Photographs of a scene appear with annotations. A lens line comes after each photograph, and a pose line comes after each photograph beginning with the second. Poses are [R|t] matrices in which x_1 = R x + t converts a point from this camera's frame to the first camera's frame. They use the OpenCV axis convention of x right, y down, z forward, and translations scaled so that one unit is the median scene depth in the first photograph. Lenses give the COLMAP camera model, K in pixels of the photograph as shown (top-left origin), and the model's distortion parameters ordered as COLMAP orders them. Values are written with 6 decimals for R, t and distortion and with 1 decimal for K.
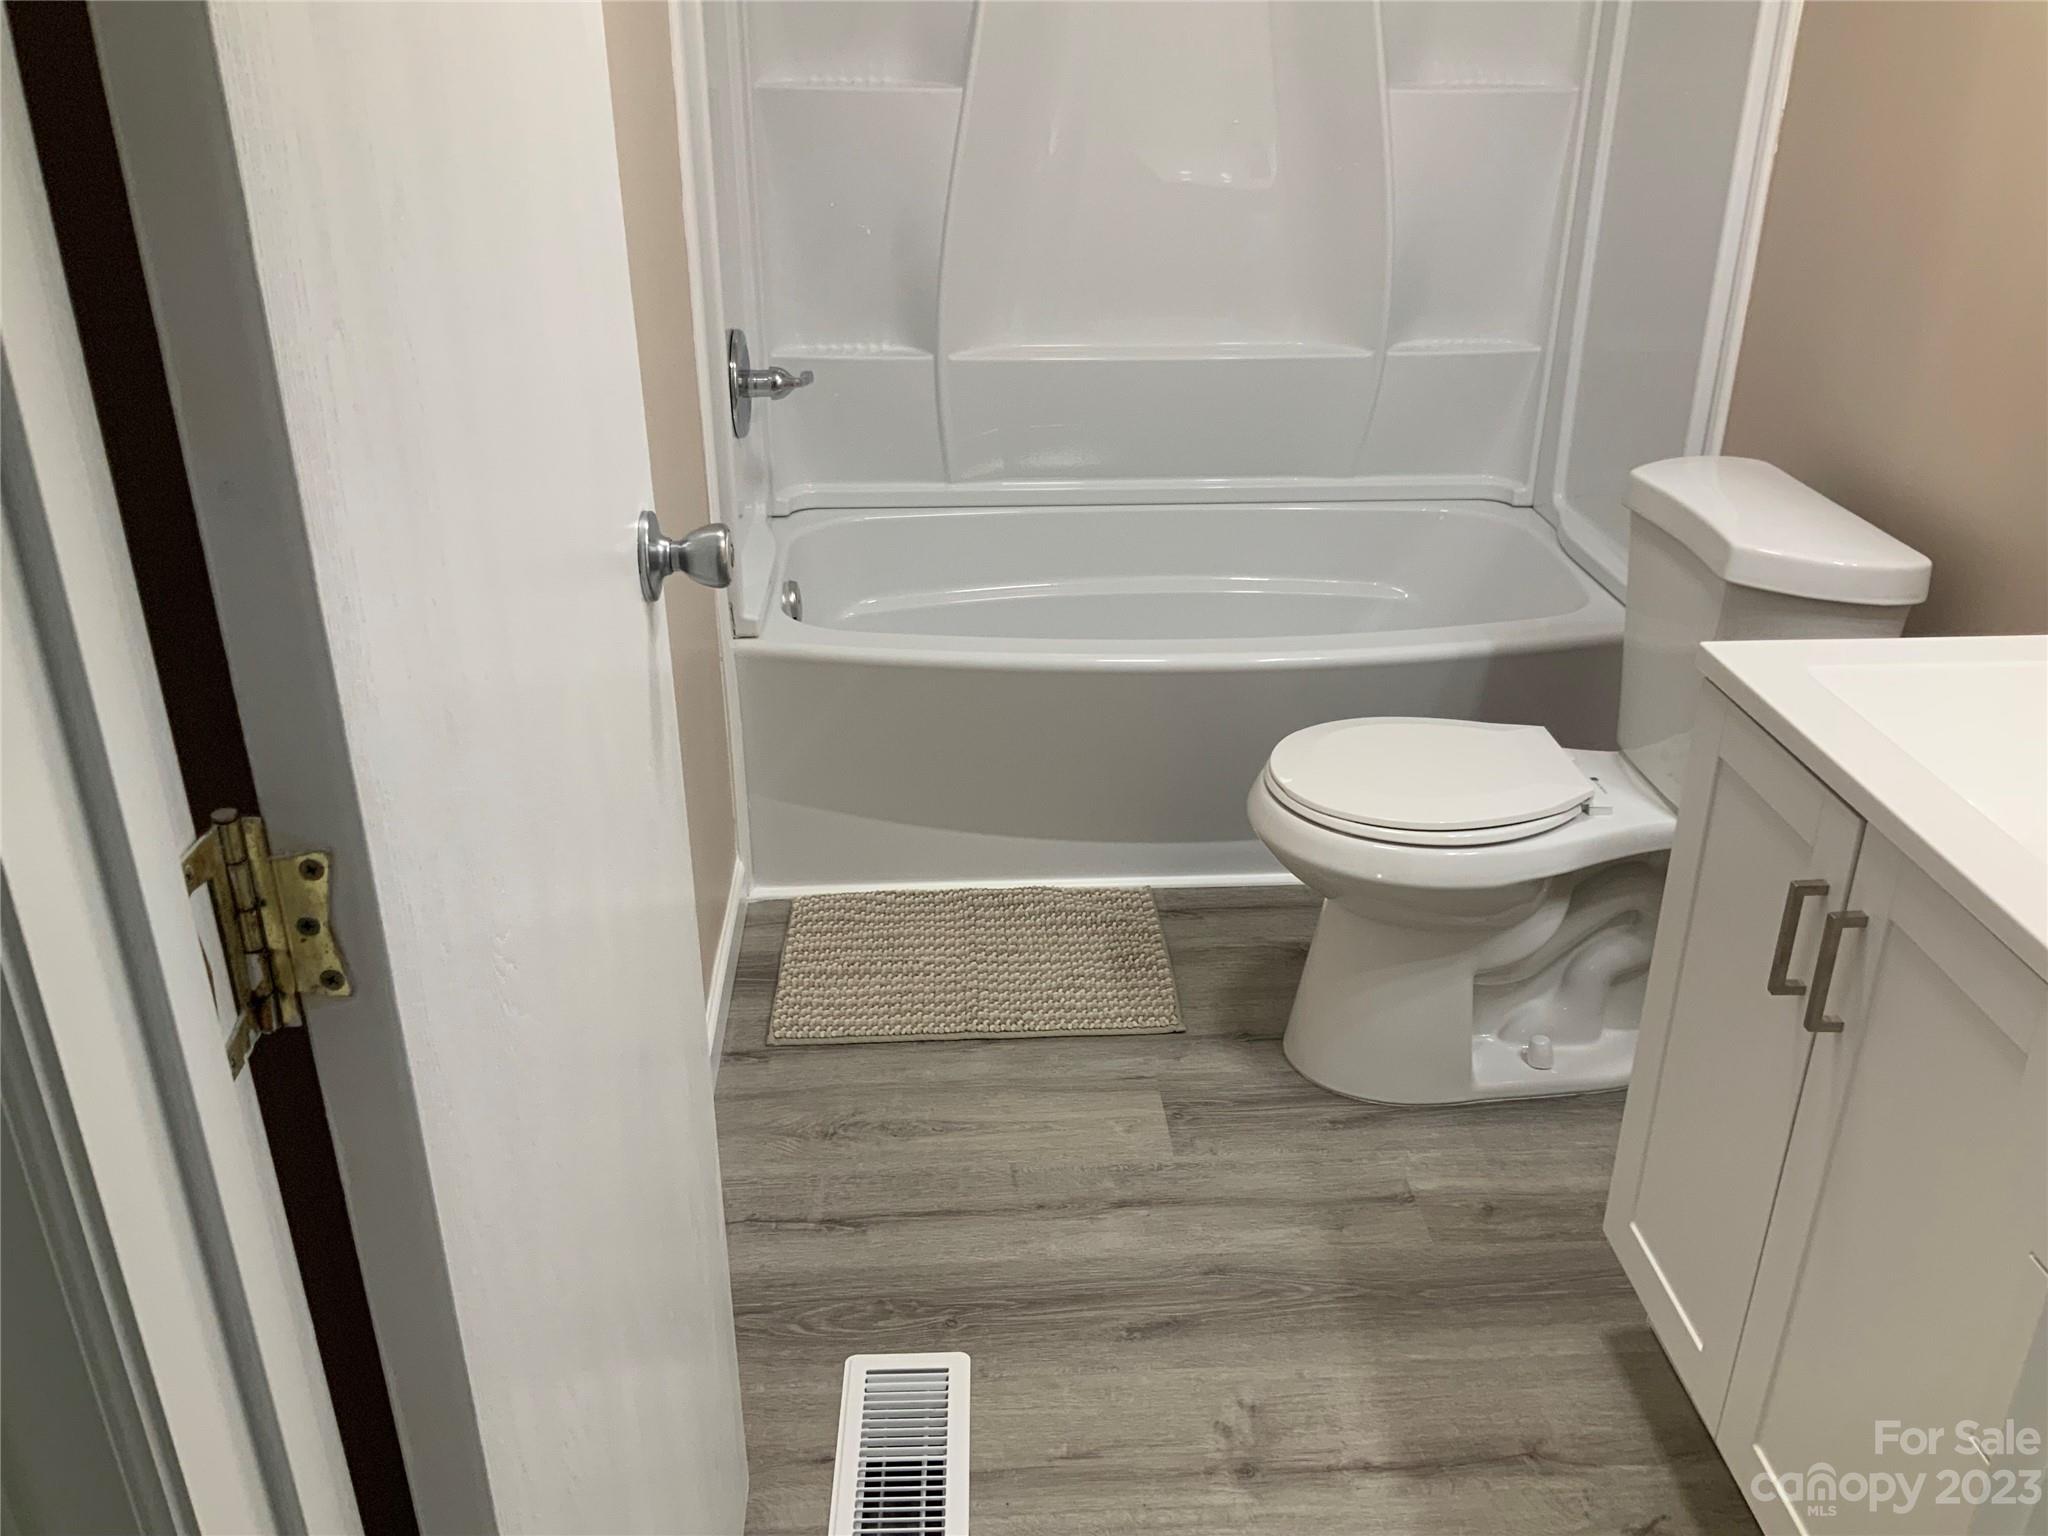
lens RADIAL K [[1738.6, 0, 1013.2], [0, 1738.6, 766.6], [0, 0, 1]] dist [0.101750, -0.165175]
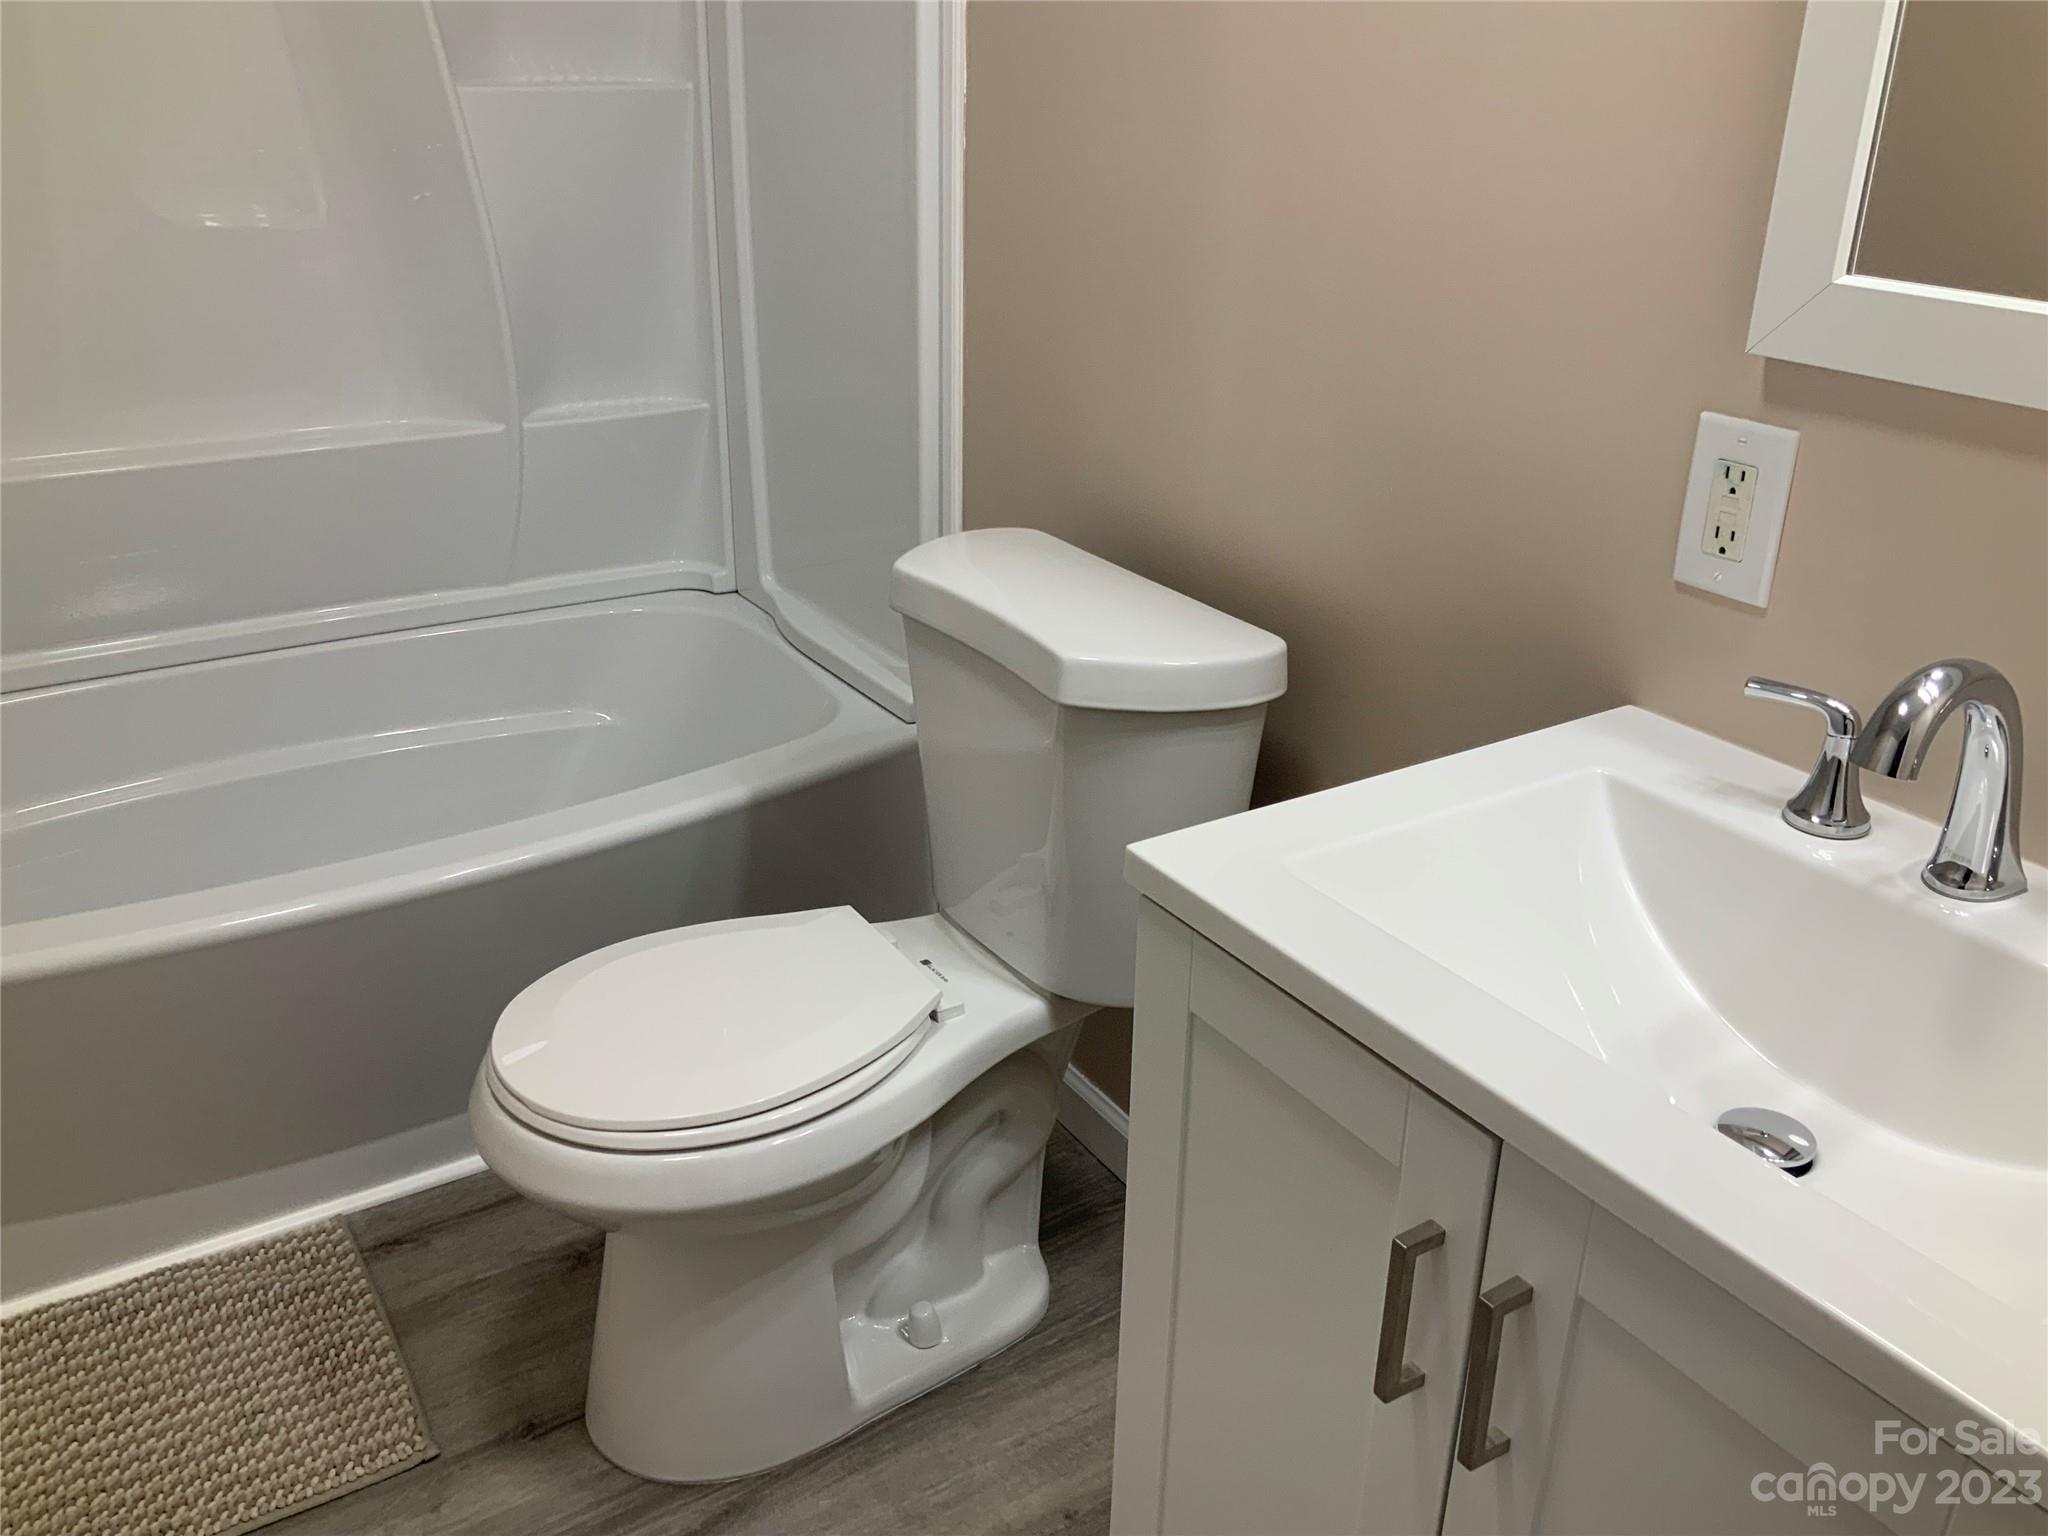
lens RADIAL K [[1738.6, 0, 1013.2], [0, 1738.6, 766.6], [0, 0, 1]] dist [0.101750, -0.165175]
pose [[0.878222, -0.181426, 0.442505, 0.039050], [0.190476, 0.981390, 0.024339, -0.081017], [-0.438685, 0.062912, 0.896436, 0.269022]]
